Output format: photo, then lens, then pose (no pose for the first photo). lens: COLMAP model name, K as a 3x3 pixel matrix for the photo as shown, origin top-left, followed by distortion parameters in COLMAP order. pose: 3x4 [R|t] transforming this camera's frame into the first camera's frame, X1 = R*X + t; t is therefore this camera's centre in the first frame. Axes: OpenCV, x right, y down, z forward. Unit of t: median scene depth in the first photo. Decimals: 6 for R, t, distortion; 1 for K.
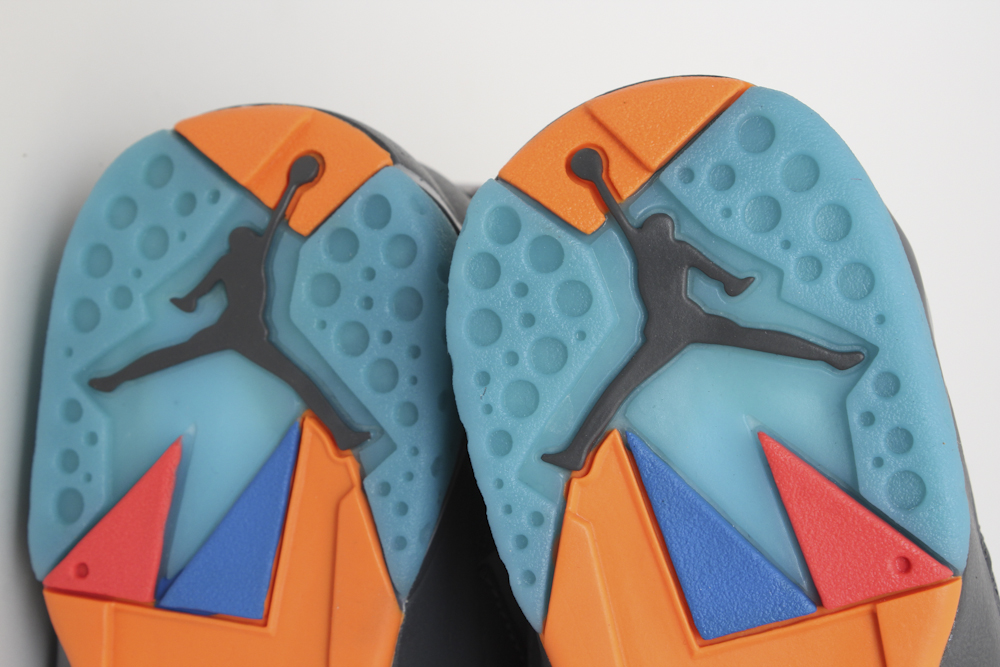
lens RADIAL K [[2244.2, 0, 500.5], [0, 2244.2, 333.3], [0, 0, 1]] dist [-0.056977, 0.000000]
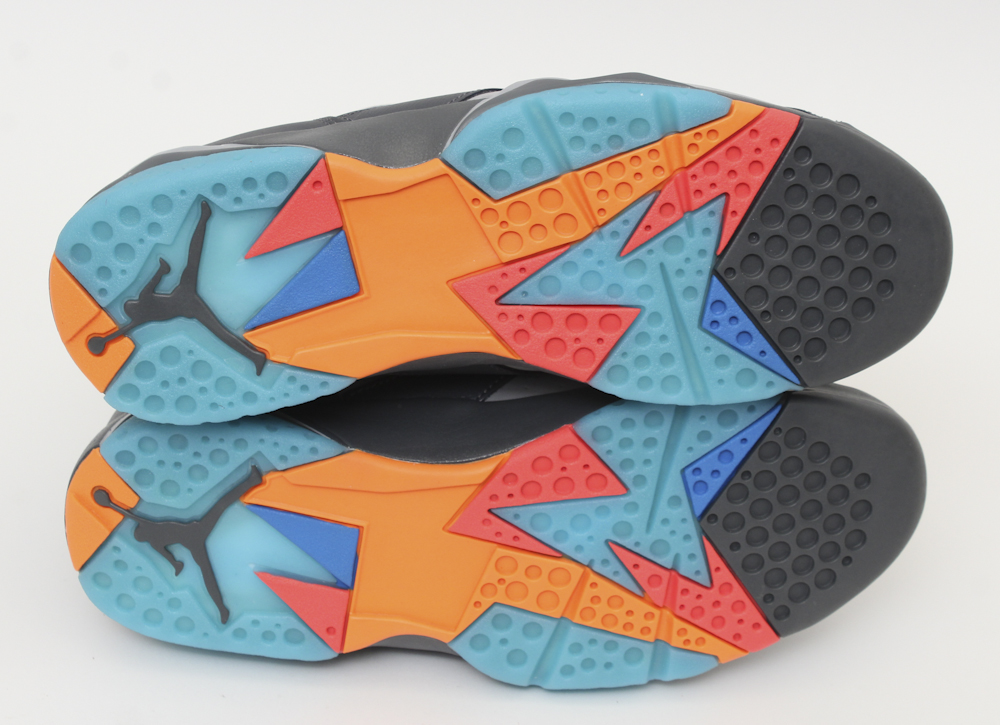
lens RADIAL K [[2011.5, 0, 500.2], [0, 2011.5, 363.2], [0, 0, 1]] dist [-0.113634, 0.000000]
pose [[0.034671, -0.998513, -0.042066, 0.101425], [0.996452, 0.031308, 0.078121, 0.120644], [-0.076688, -0.044626, 0.996056, -0.618547]]
